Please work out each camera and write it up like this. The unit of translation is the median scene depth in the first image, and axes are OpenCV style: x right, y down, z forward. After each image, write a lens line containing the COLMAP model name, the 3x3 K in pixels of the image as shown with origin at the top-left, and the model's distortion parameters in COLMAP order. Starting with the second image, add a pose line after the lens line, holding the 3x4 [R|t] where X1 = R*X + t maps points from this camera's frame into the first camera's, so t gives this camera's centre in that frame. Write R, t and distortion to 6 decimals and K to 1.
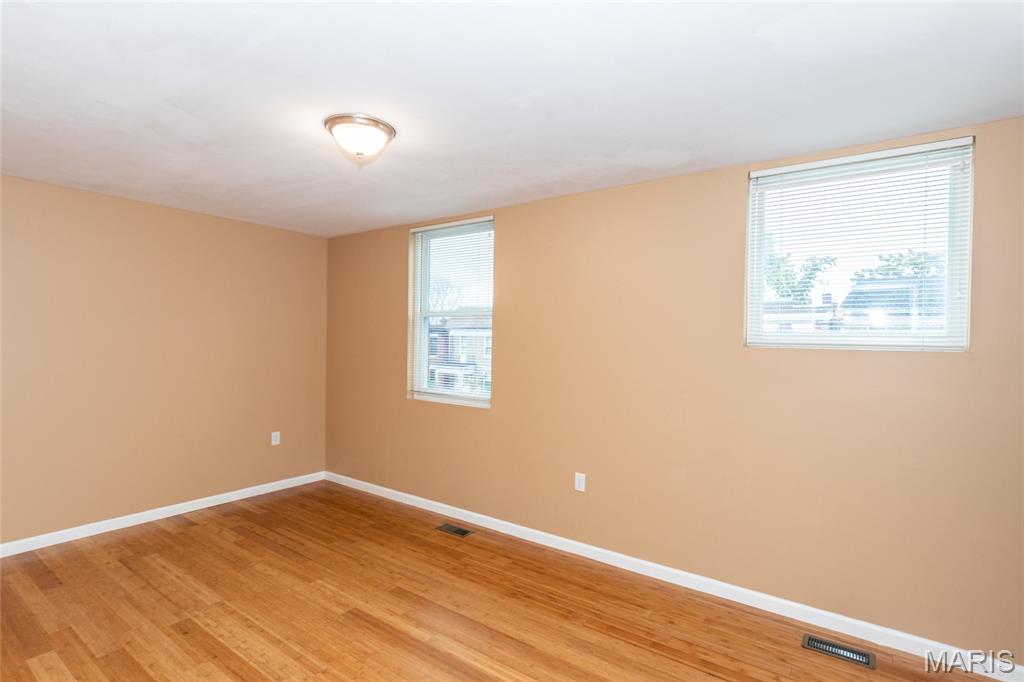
lens RADIAL K [[485.6, 0, 511.1], [0, 485.6, 340.3], [0, 0, 1]] dist [-0.001079, -0.000106]
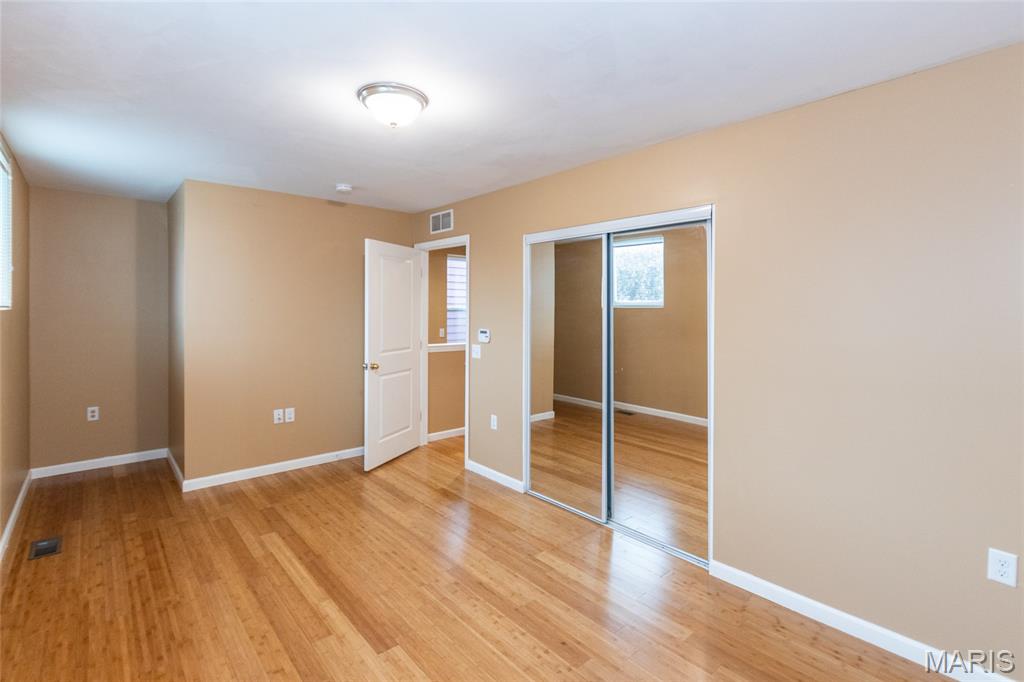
lens RADIAL K [[485.6, 0, 511.1], [0, 485.6, 340.3], [0, 0, 1]] dist [-0.001079, -0.000106]
pose [[-0.972160, -0.035477, 0.231616, -0.774304], [-0.019107, 0.997182, 0.072544, -0.017615], [-0.233537, 0.066099, -0.970099, 1.877233]]
